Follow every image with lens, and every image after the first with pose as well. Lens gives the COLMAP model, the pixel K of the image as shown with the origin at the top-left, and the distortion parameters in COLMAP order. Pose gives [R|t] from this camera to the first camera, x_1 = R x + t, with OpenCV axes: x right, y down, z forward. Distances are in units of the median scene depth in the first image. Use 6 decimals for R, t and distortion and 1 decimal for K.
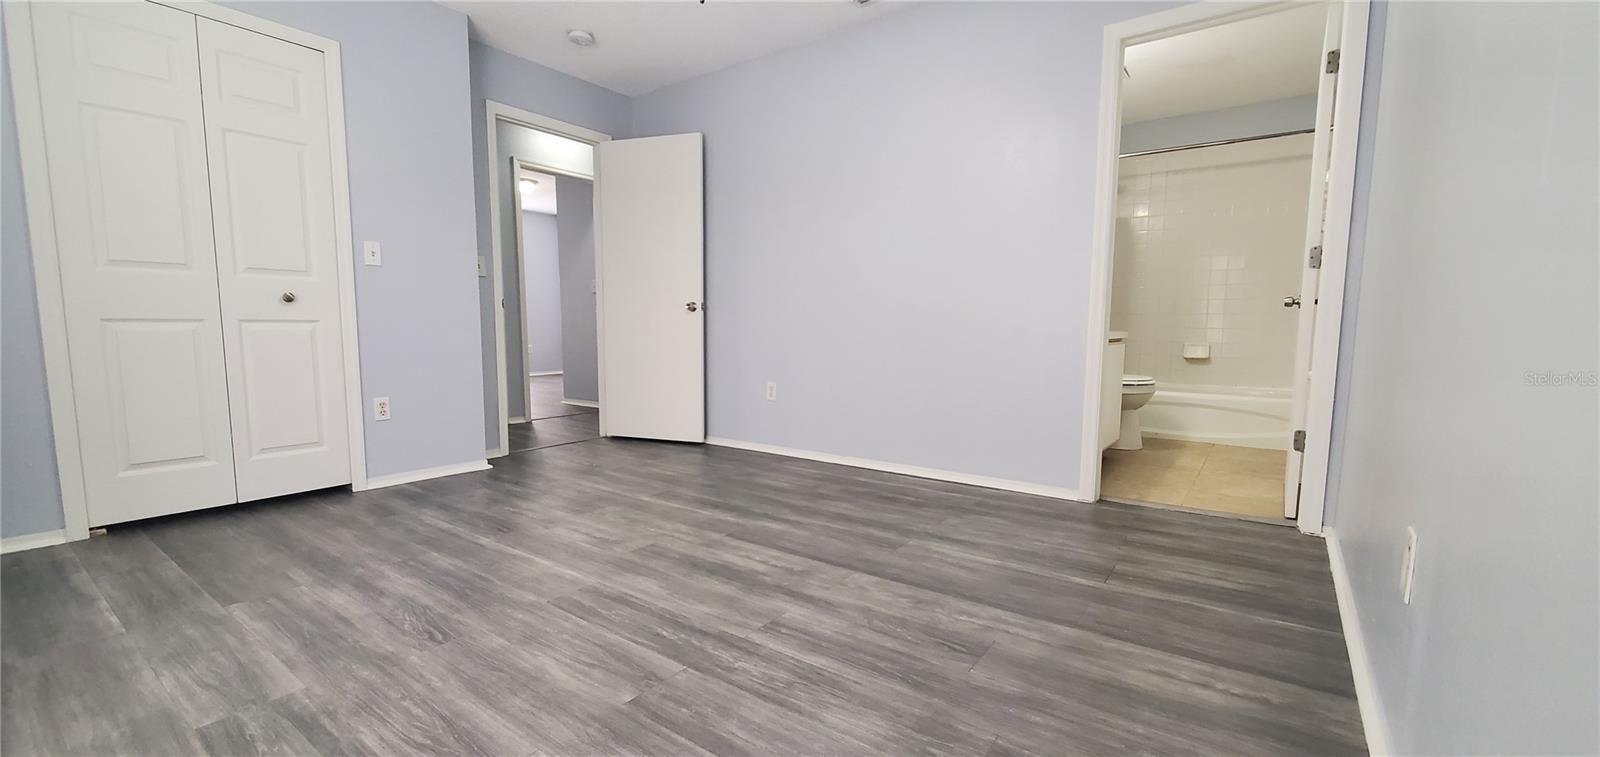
lens RADIAL K [[638.8, 0, 802.4], [0, 638.8, 385.1], [0, 0, 1]] dist [-0.000470, 0.000014]
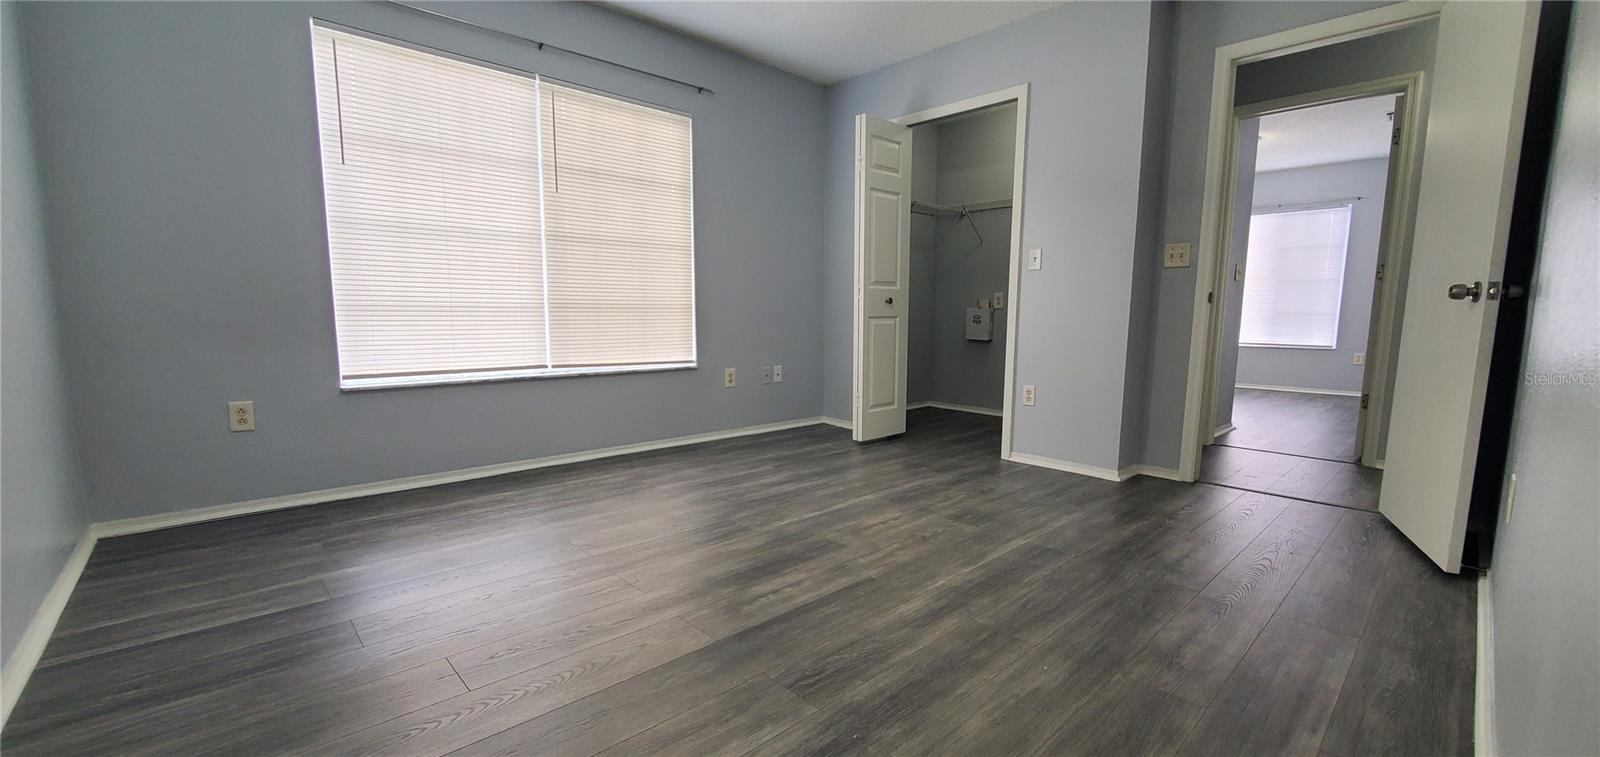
lens RADIAL K [[638.8, 0, 806.0], [0, 638.8, 392.8], [0, 0, 1]] dist [-0.000470, 0.000014]
pose [[-0.191300, 0.112753, -0.975034, 0.682784], [-0.101341, 0.985802, 0.133881, -0.103327], [0.976286, 0.124423, -0.177158, 1.048078]]
